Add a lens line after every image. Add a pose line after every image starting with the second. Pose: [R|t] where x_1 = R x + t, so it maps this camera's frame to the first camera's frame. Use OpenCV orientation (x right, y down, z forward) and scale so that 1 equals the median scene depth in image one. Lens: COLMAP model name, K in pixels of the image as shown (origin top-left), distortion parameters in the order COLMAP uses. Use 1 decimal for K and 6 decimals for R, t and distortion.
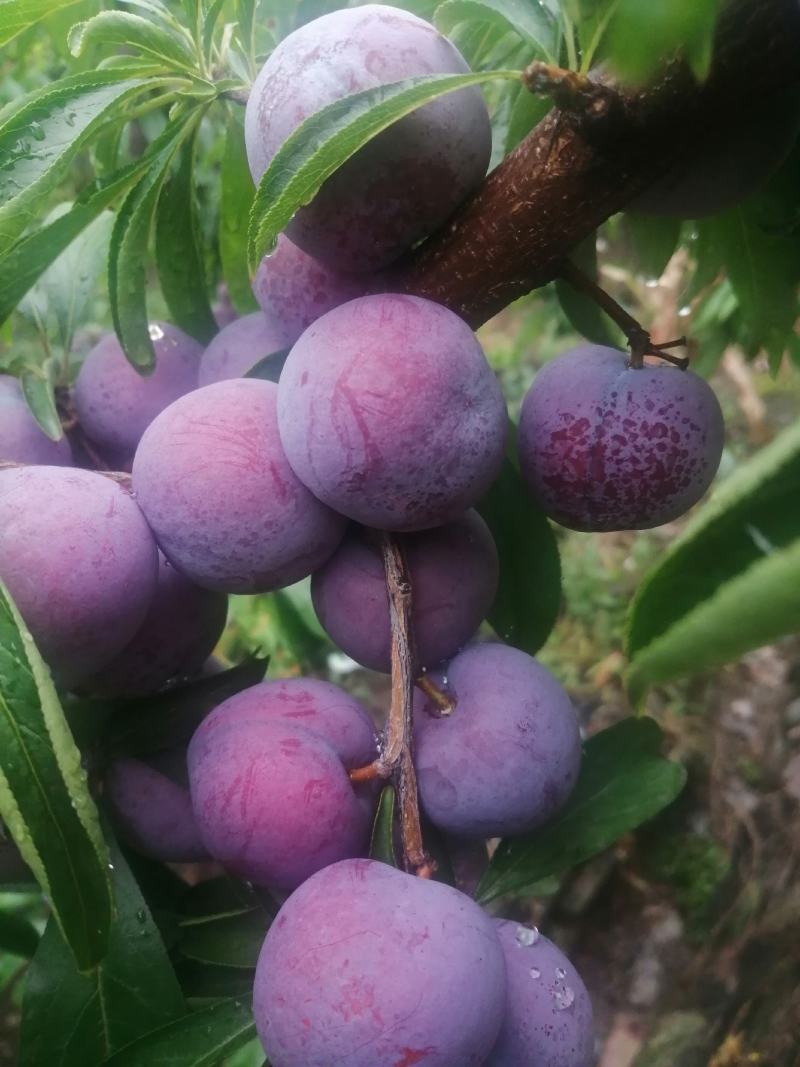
lens RADIAL K [[719.8, 0, 400.0], [0, 719.8, 533.5], [0, 0, 1]] dist [0.005045, 0.000186]
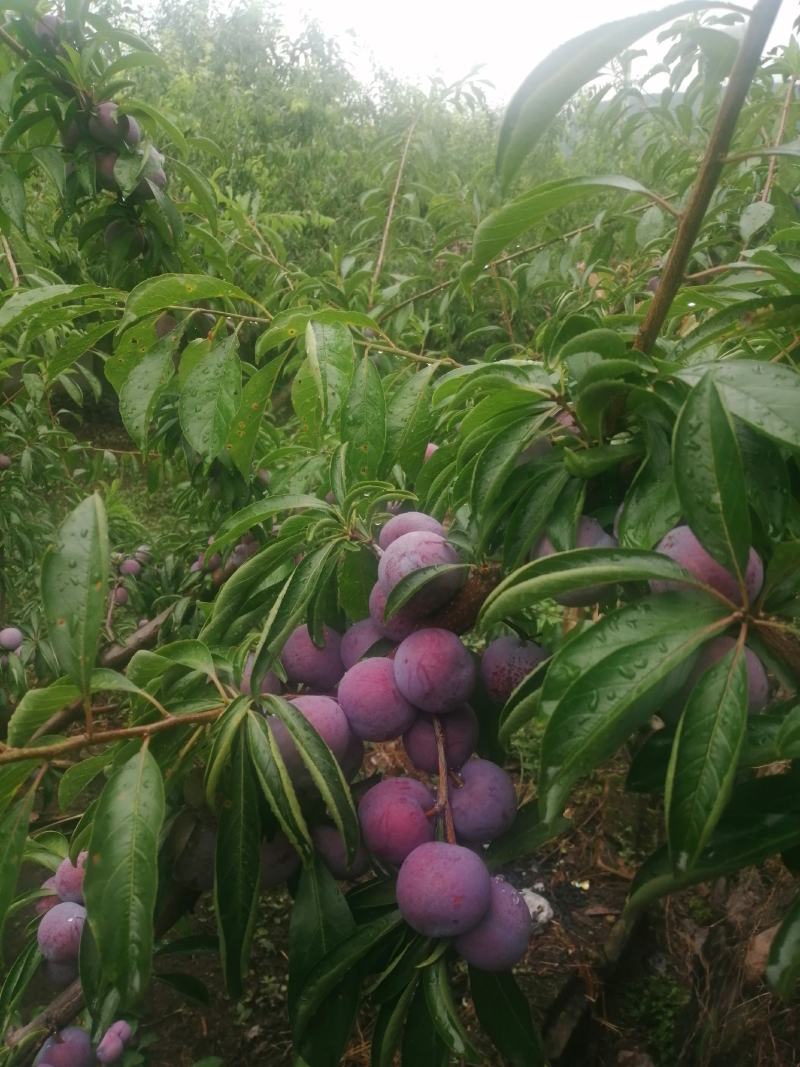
lens RADIAL K [[719.8, 0, 400.0], [0, 719.8, 533.5], [0, 0, 1]] dist [0.005045, 0.000186]
pose [[0.998797, -0.042165, 0.025037, -0.183692], [0.047436, 0.960193, -0.275282, 0.084003], [-0.012433, 0.276138, 0.961038, -1.747639]]
